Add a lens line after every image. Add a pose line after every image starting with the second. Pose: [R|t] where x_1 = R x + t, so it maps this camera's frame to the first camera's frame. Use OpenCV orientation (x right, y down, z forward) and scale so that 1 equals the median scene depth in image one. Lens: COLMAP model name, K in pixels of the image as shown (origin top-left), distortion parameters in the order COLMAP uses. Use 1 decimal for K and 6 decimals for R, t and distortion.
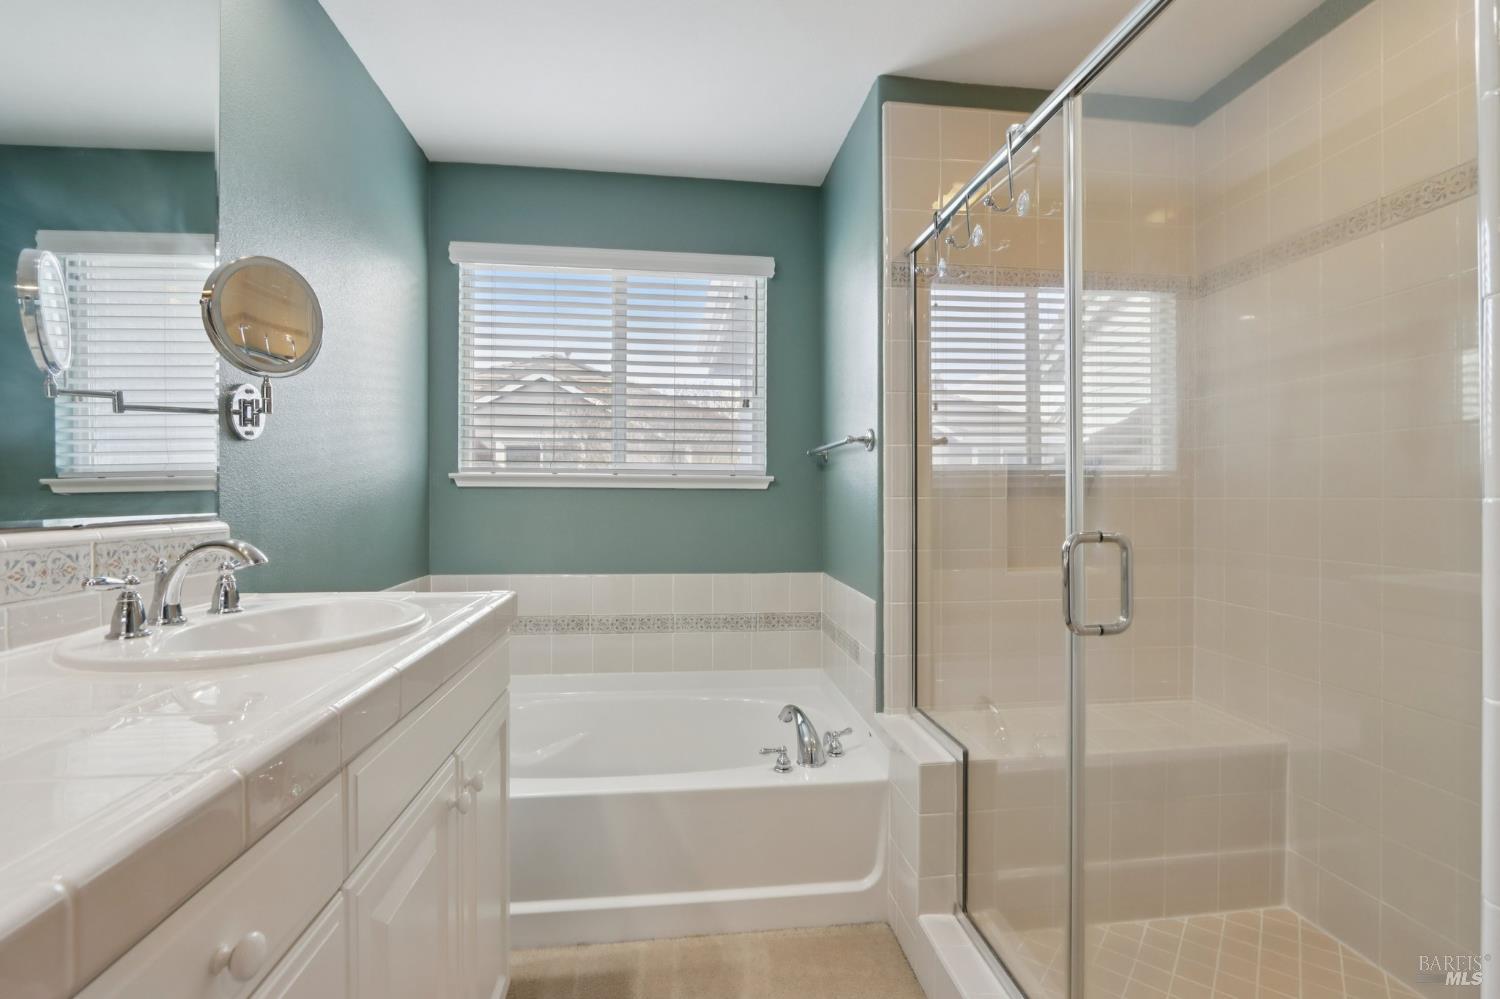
lens RADIAL K [[689.0, 0, 759.9], [0, 689.0, 494.0], [0, 0, 1]] dist [-0.015454, 0.002115]
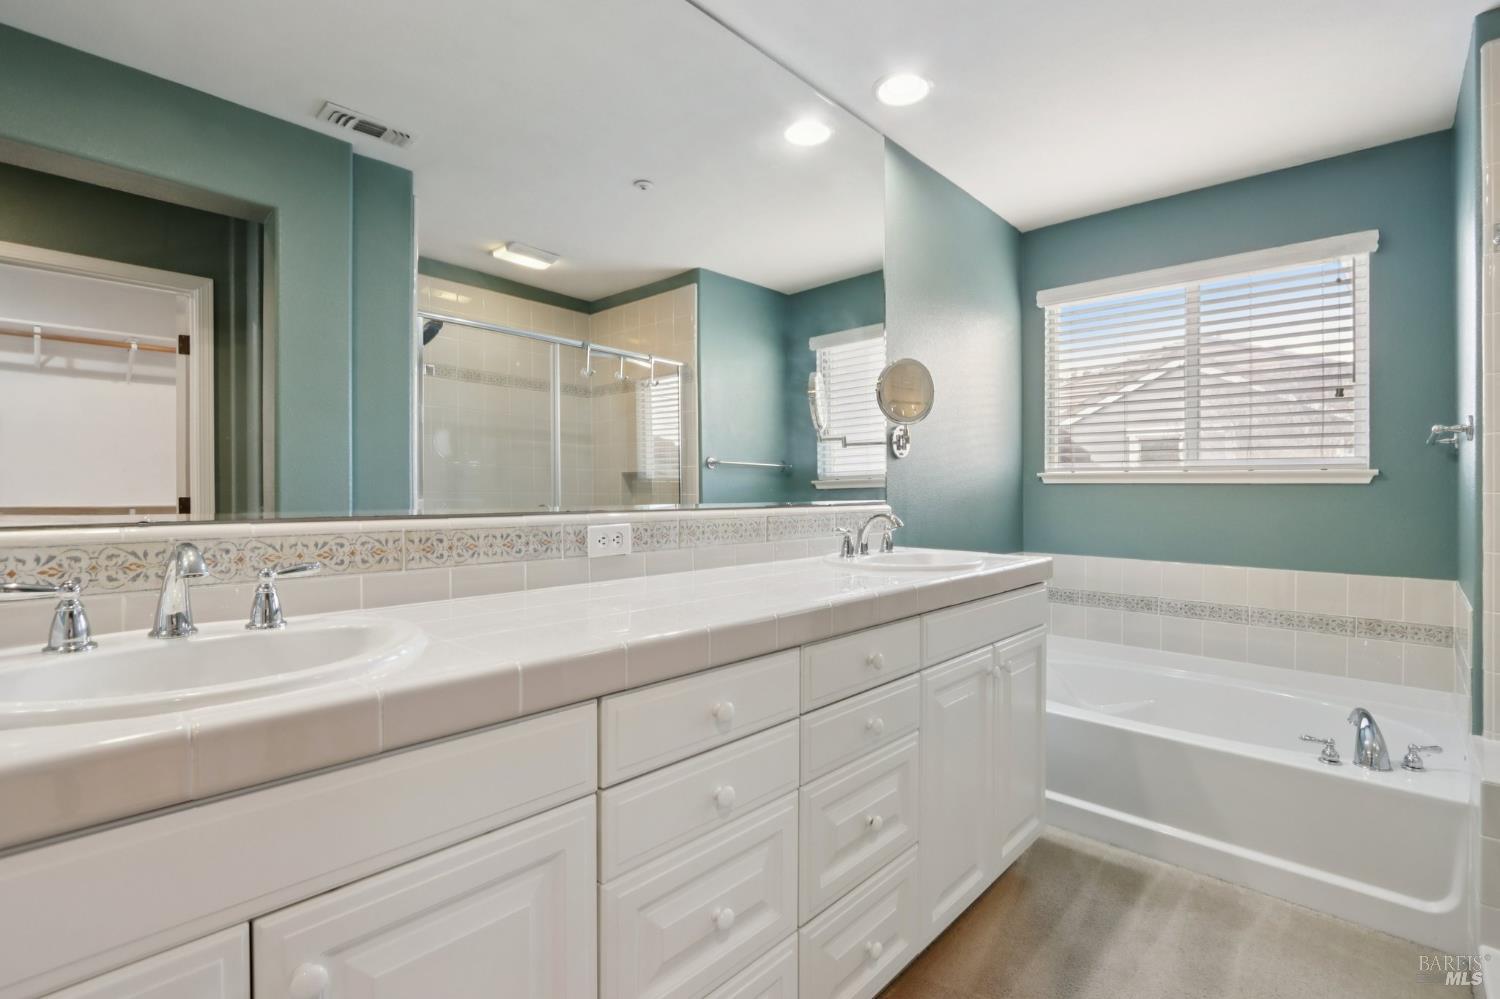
lens RADIAL K [[689.0, 0, 759.9], [0, 689.0, 494.0], [0, 0, 1]] dist [-0.015454, 0.002115]
pose [[0.637467, 0.004437, -0.770465, 0.269632], [0.001301, 0.999976, 0.006835, -0.000850], [0.770477, -0.005360, 0.637446, -0.282905]]
